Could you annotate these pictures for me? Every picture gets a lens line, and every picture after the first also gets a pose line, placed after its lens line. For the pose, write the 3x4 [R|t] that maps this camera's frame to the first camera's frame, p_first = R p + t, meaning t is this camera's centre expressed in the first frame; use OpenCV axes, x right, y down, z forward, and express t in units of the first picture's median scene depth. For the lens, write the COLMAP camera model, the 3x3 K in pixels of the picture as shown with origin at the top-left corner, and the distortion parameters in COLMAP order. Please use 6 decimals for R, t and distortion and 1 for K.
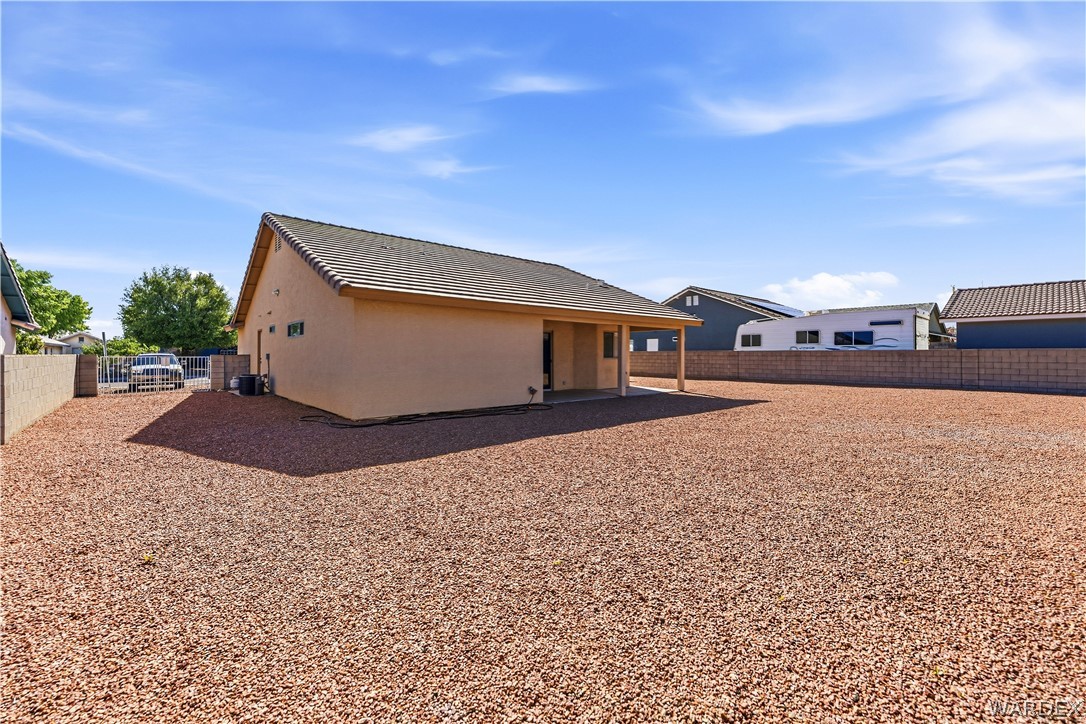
lens RADIAL K [[452.7, 0, 533.4], [0, 452.7, 340.9], [0, 0, 1]] dist [-0.000676, -0.000062]
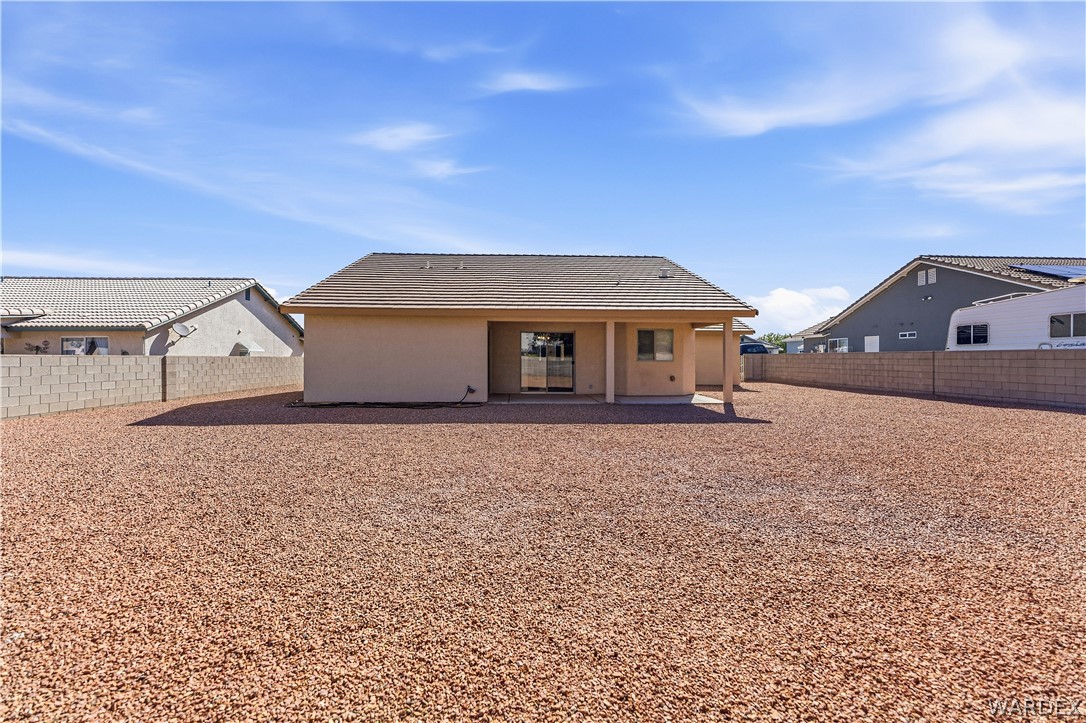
lens RADIAL K [[466.8, 0, 542.7], [0, 466.8, 349.2], [0, 0, 1]] dist [0.000134, 0.000003]
pose [[0.786100, -0.009147, -0.618031, 0.470737], [0.015280, 0.999873, 0.004637, 0.008412], [0.617910, -0.013089, 0.786140, 0.152759]]
